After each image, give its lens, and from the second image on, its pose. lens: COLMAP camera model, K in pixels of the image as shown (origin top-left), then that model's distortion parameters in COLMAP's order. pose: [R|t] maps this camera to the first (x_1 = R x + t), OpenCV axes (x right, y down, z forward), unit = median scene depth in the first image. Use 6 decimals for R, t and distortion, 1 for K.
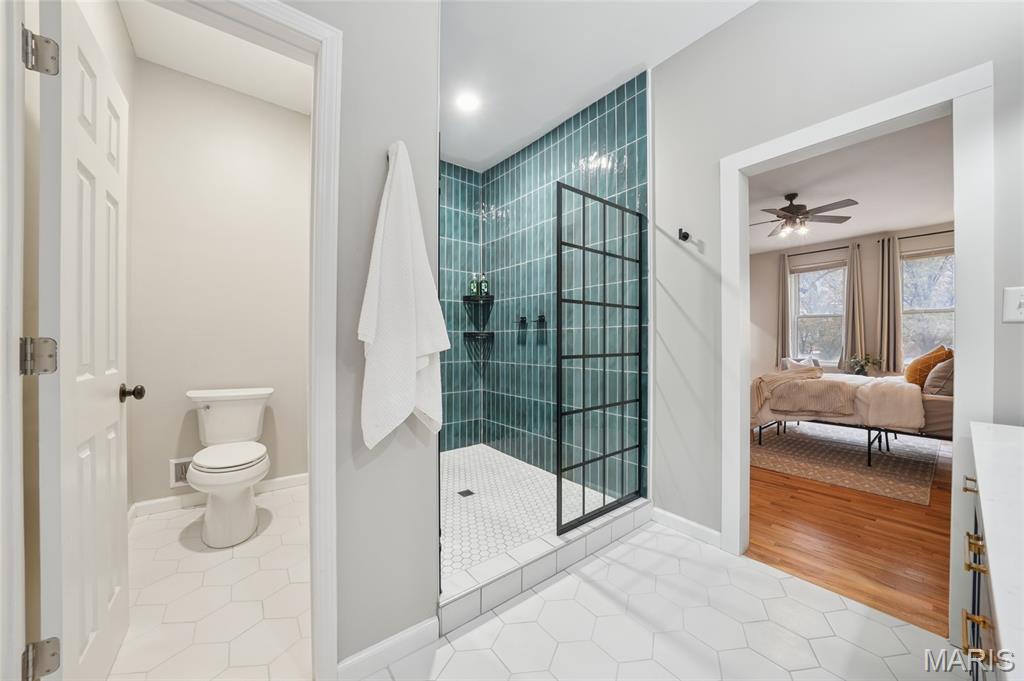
lens RADIAL K [[363.3, 0, 512.0], [0, 363.3, 340.5], [0, 0, 1]] dist [-0.000142, -0.000014]
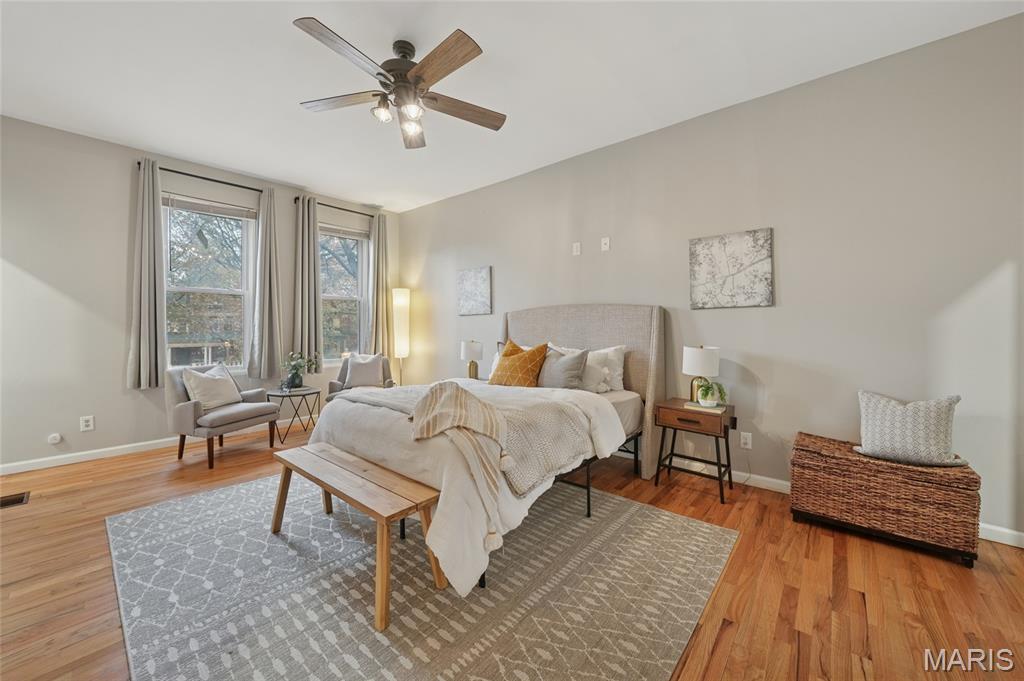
lens RADIAL K [[377.6, 0, 516.1], [0, 377.6, 333.5], [0, 0, 1]] dist [-0.000619, -0.000049]
pose [[-0.211954, -0.004157, 0.977271, 0.170643], [-0.008081, 0.999964, 0.002501, -0.004187], [-0.977246, -0.007367, -0.211980, 0.738740]]
